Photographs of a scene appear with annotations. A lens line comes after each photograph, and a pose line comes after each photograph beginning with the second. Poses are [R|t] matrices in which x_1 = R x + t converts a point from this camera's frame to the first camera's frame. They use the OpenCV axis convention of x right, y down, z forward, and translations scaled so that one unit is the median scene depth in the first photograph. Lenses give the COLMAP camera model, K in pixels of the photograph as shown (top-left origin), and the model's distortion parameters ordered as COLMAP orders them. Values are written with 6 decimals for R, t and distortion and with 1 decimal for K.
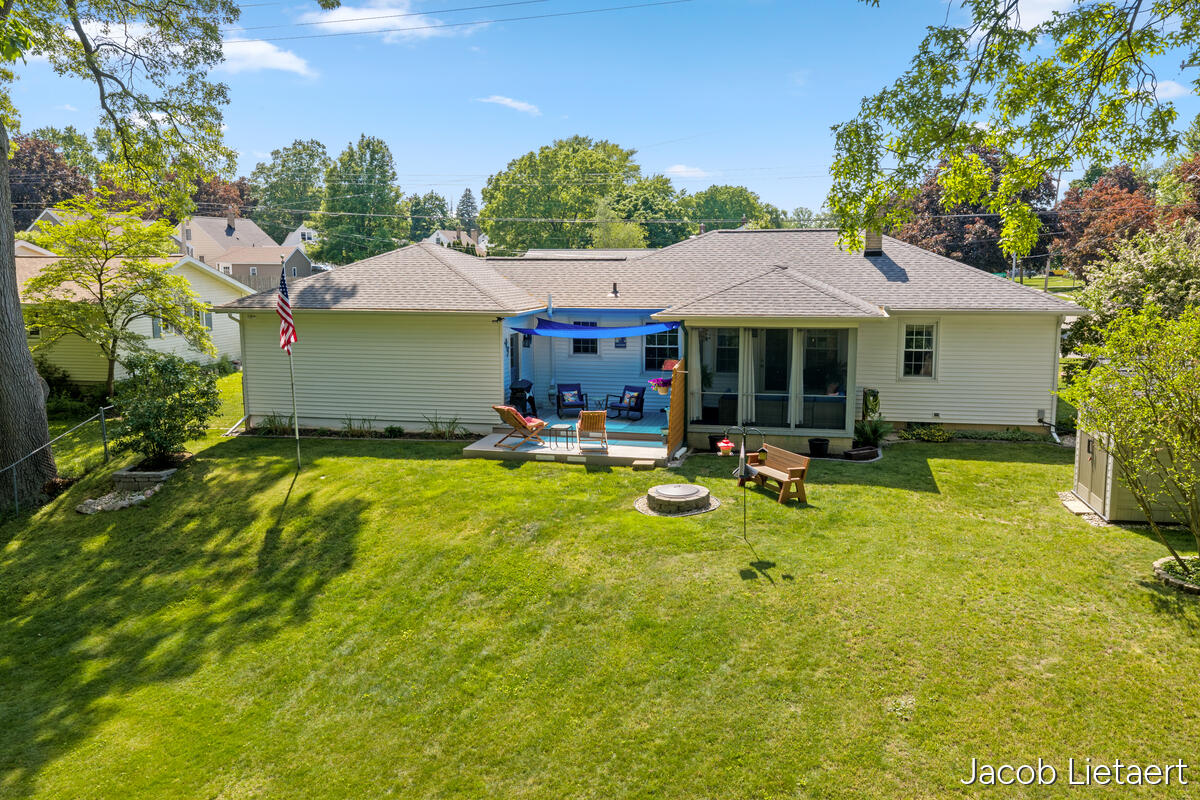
lens RADIAL K [[997.7, 0, 600.0], [0, 997.7, 400.0], [0, 0, 1]] dist [0.008223, -0.004521]
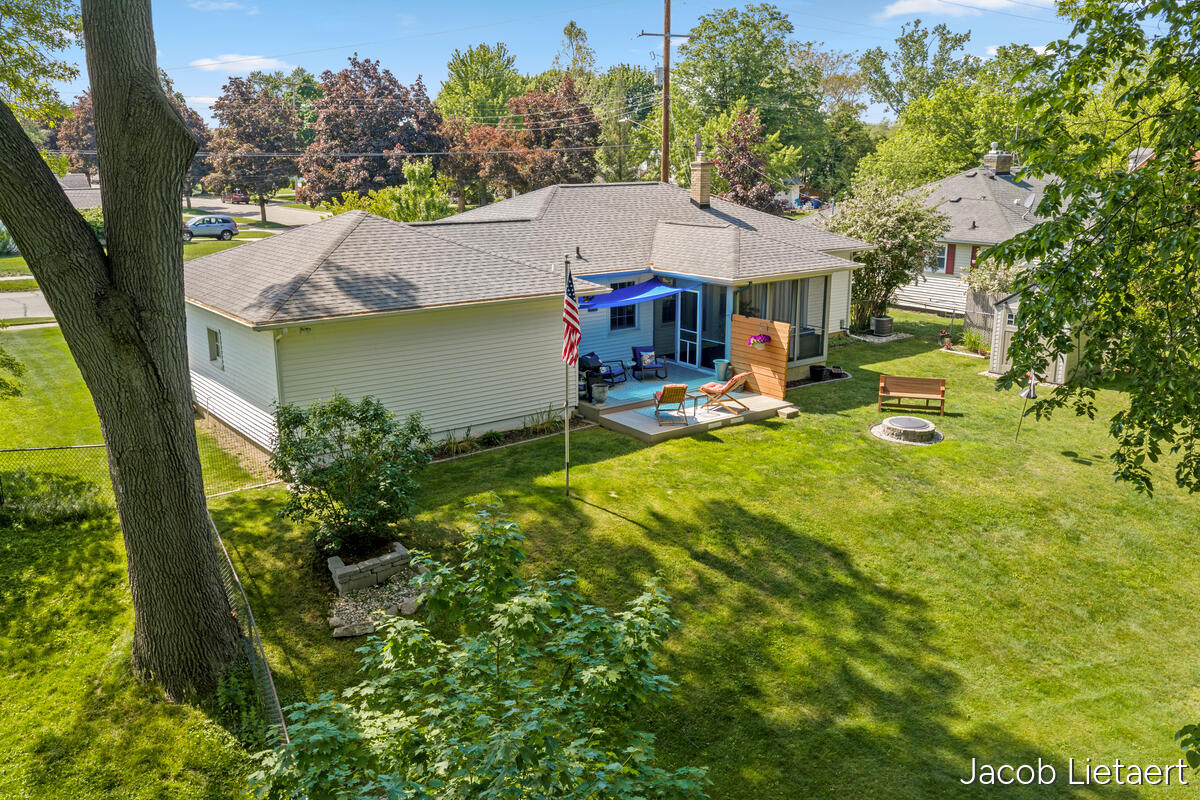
lens RADIAL K [[997.7, 0, 600.0], [0, 997.7, 400.0], [0, 0, 1]] dist [0.008223, -0.004521]
pose [[0.612532, -0.184398, 0.768636, -1.185087], [0.101927, 0.982716, 0.154529, -0.181327], [-0.783846, -0.016309, 0.620740, 0.549086]]
